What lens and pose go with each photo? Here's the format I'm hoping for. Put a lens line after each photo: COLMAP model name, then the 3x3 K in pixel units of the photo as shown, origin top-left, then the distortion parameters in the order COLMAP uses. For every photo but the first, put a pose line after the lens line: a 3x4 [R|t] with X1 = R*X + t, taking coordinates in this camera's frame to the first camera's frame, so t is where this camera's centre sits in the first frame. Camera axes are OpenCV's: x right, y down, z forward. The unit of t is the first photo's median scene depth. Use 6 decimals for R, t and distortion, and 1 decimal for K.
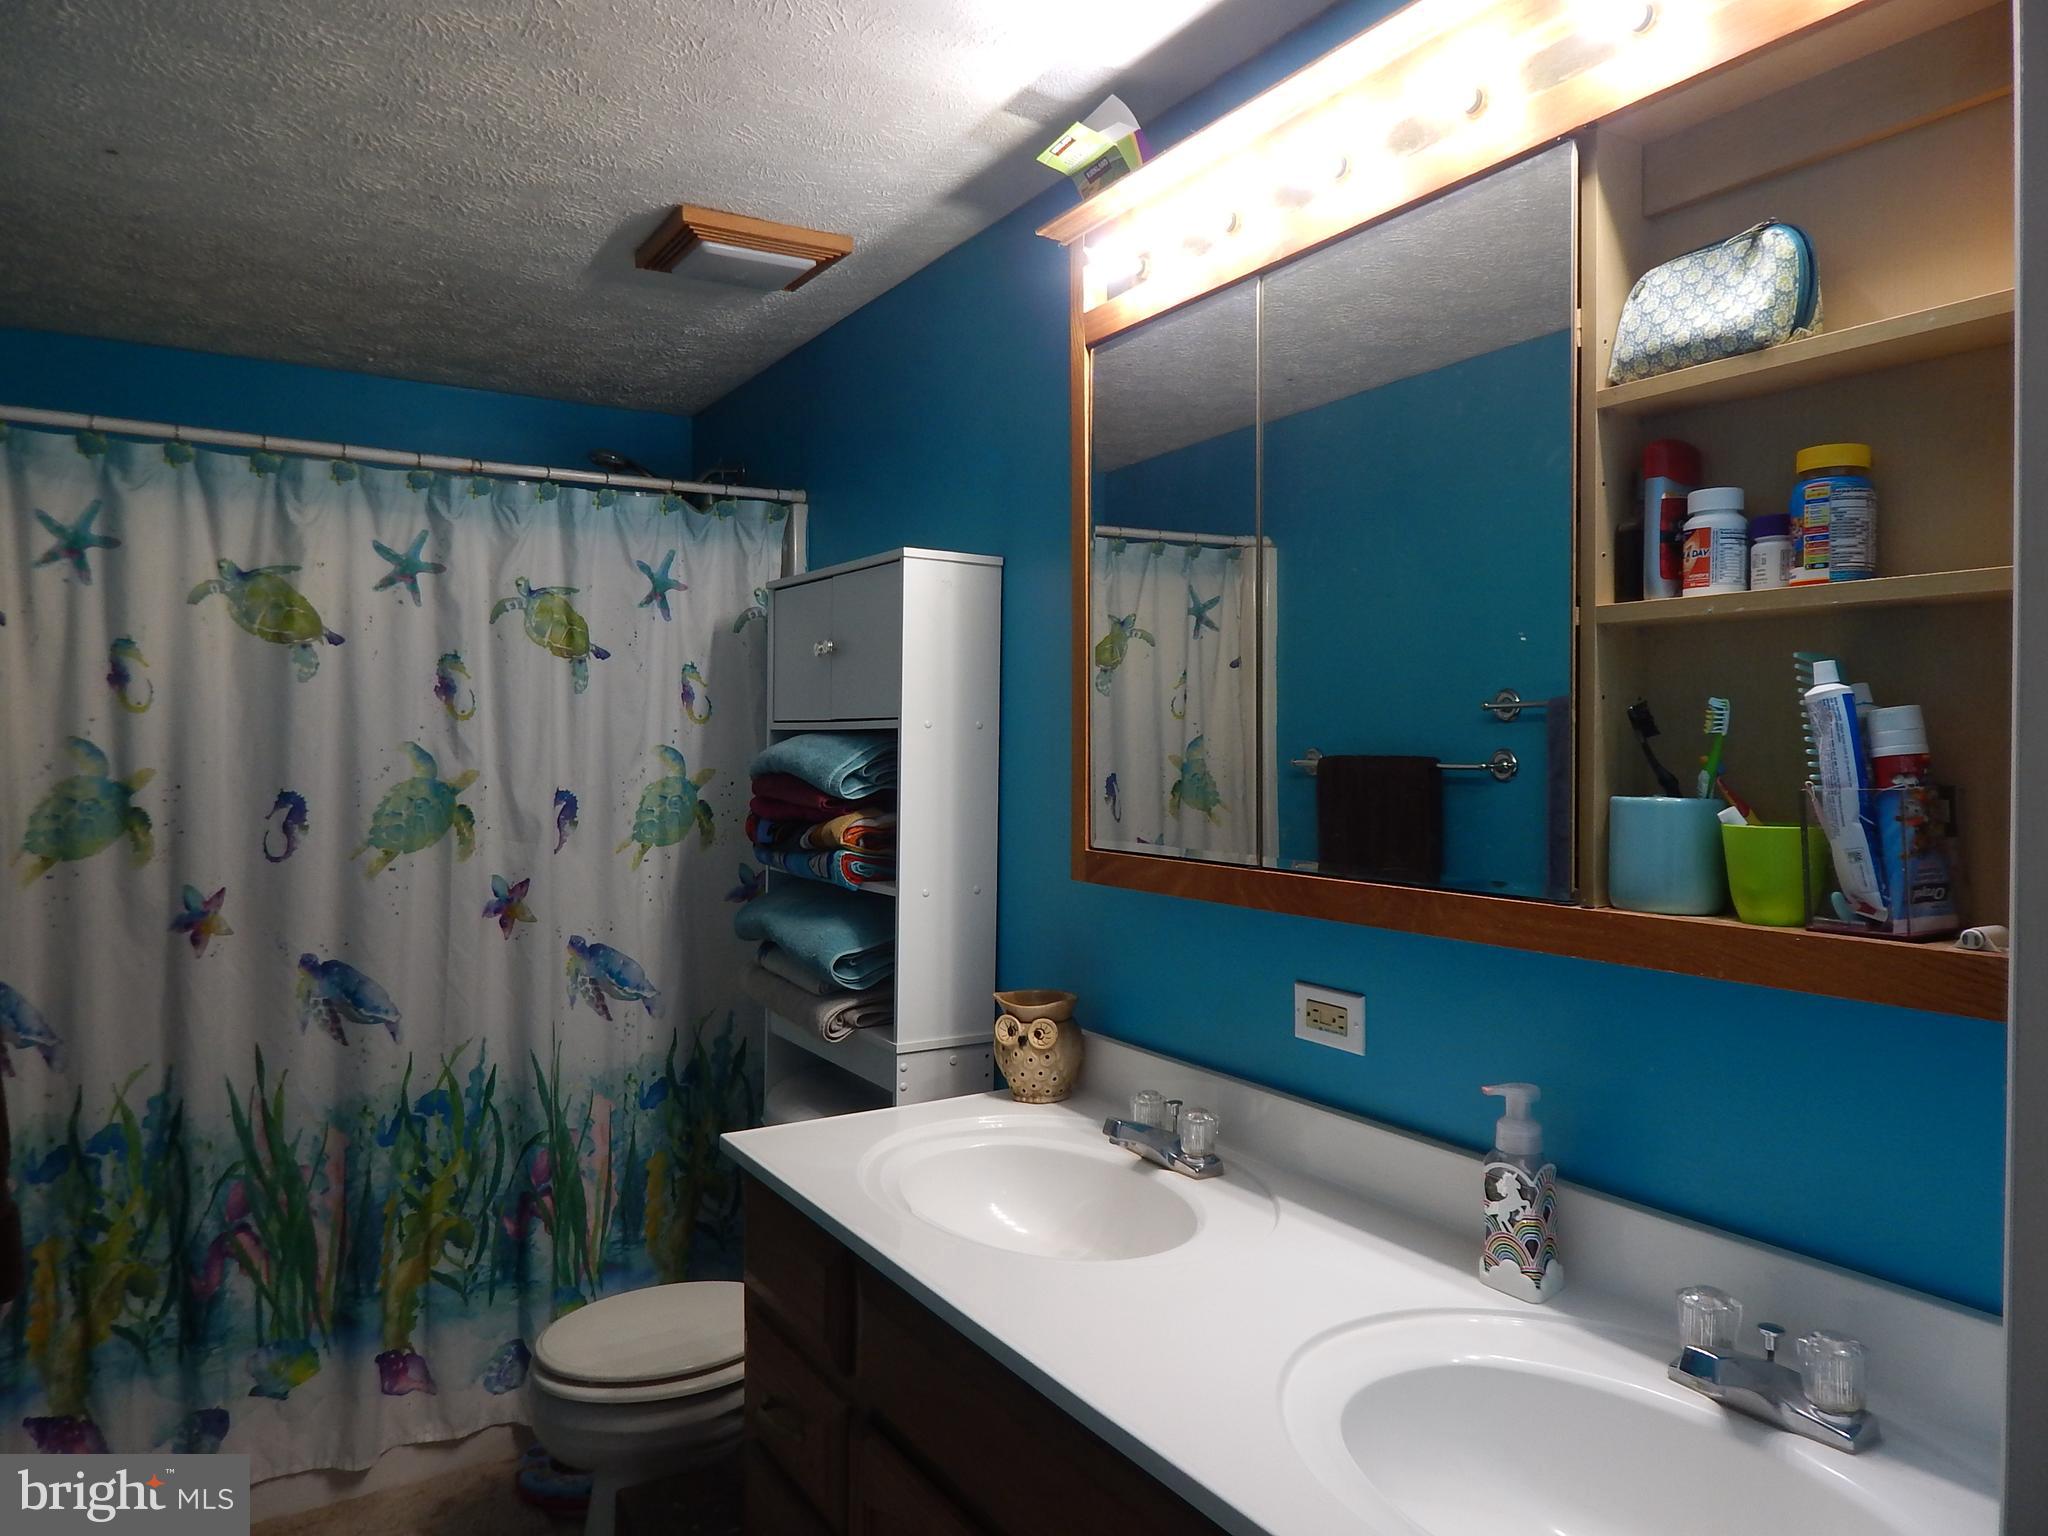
lens RADIAL K [[1342.0, 0, 1022.7], [0, 1342.0, 758.7], [0, 0, 1]] dist [0.005355, -0.010514]
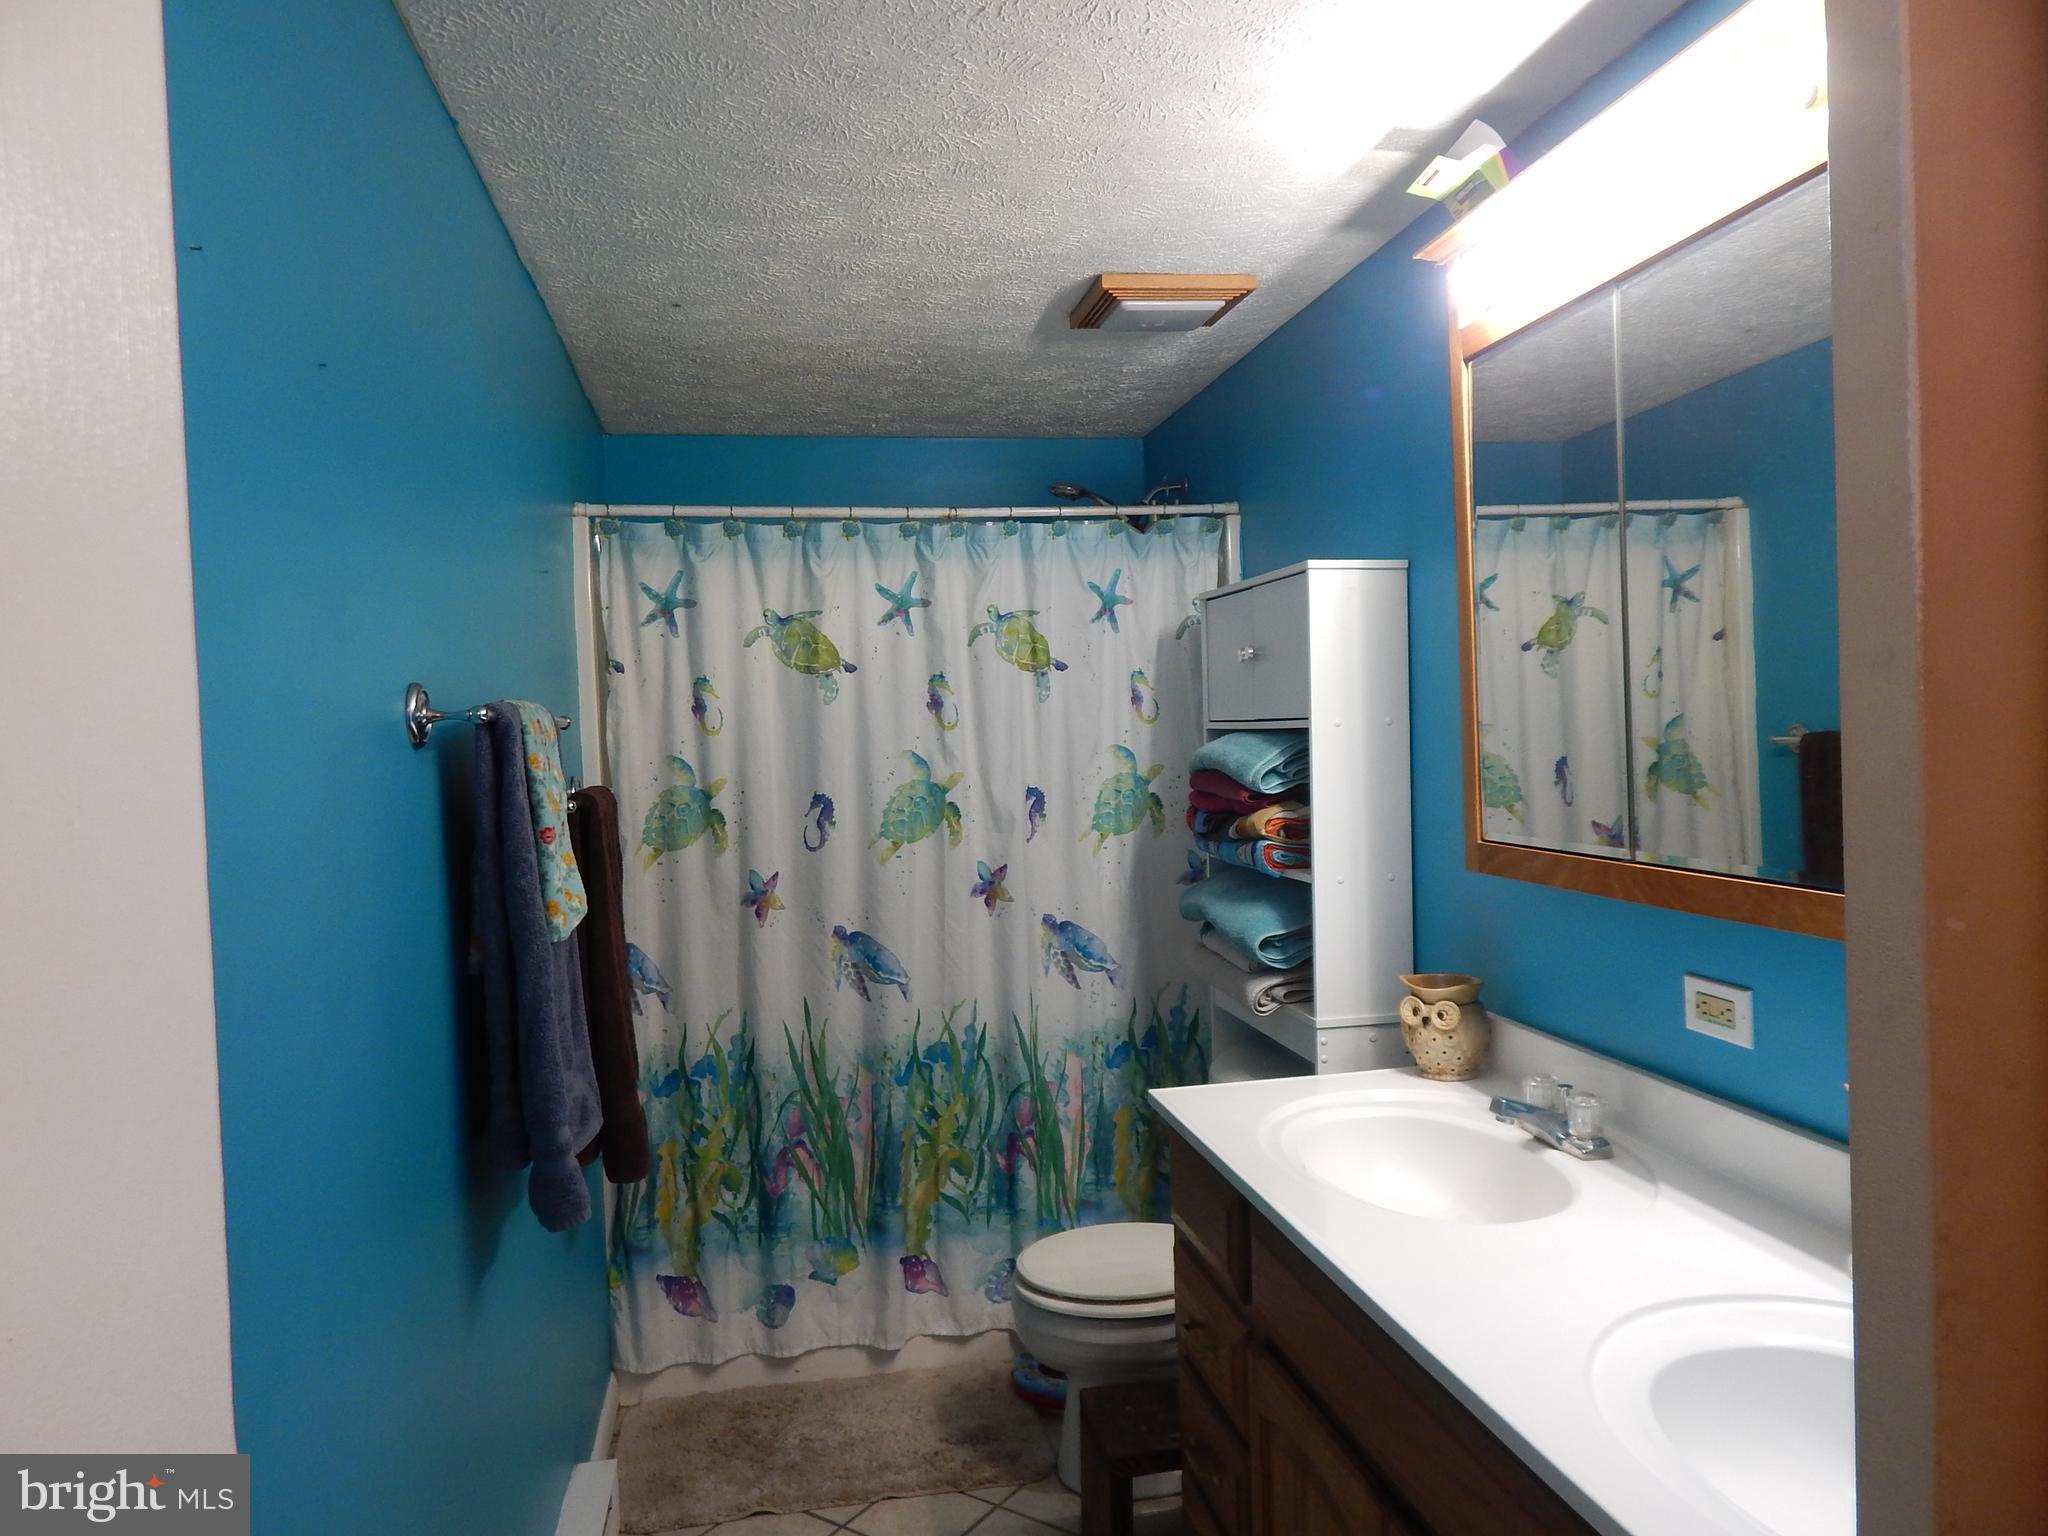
lens RADIAL K [[1342.0, 0, 1022.7], [0, 1342.0, 758.7], [0, 0, 1]] dist [0.005355, -0.010514]
pose [[0.931152, -0.027078, -0.363624, 0.075215], [0.033654, 0.999364, 0.011760, -0.016206], [0.363074, -0.023188, 0.931472, -0.079457]]
